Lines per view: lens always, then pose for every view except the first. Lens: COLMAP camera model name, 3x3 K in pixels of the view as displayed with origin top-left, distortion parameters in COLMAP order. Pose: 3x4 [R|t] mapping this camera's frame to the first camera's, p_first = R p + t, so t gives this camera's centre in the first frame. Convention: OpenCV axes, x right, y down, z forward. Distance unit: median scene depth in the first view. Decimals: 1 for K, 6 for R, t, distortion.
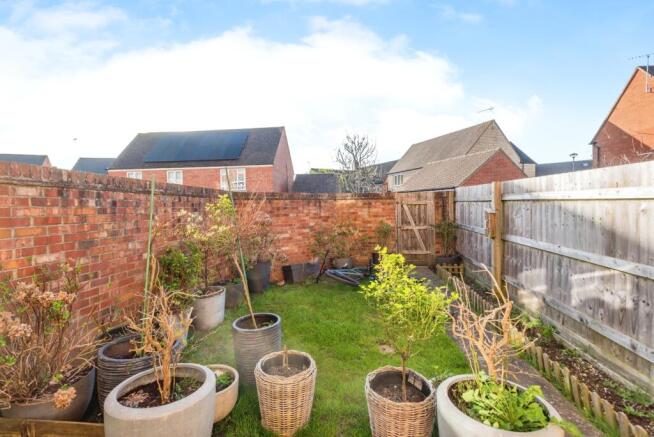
lens RADIAL K [[320.2, 0, 329.1], [0, 320.2, 211.5], [0, 0, 1]] dist [0.025110, -0.000181]
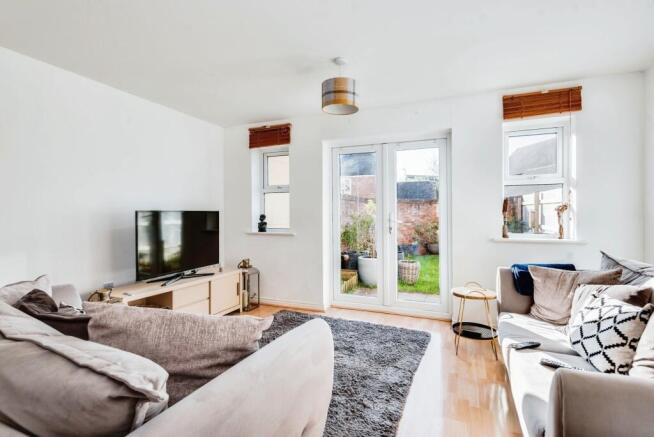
lens RADIAL K [[320.2, 0, 329.1], [0, 320.2, 211.5], [0, 0, 1]] dist [0.025110, -0.000181]
pose [[0.957246, 0.013930, -0.288939, 0.003143], [-0.021115, 0.999540, -0.021766, 0.040724], [0.288503, 0.026936, 0.957100, -0.546056]]
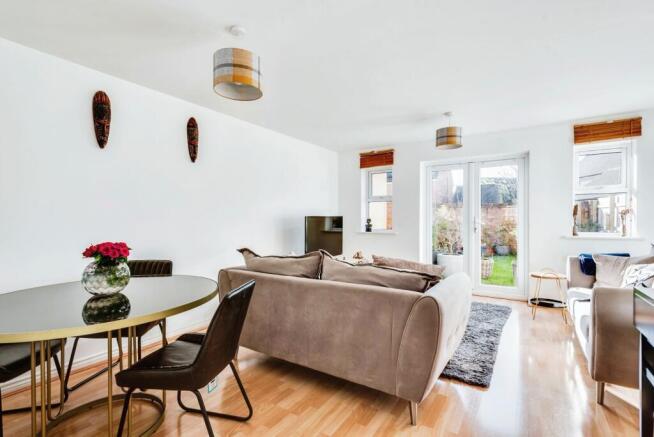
lens RADIAL K [[321.4, 0, 327.5], [0, 321.4, 221.8], [0, 0, 1]] dist [0.019832, -0.000466]
pose [[0.897575, 0.016063, -0.440569, -0.033736], [-0.017442, 0.999847, 0.000918, 0.045316], [0.440516, 0.006861, 0.897719, -0.766144]]
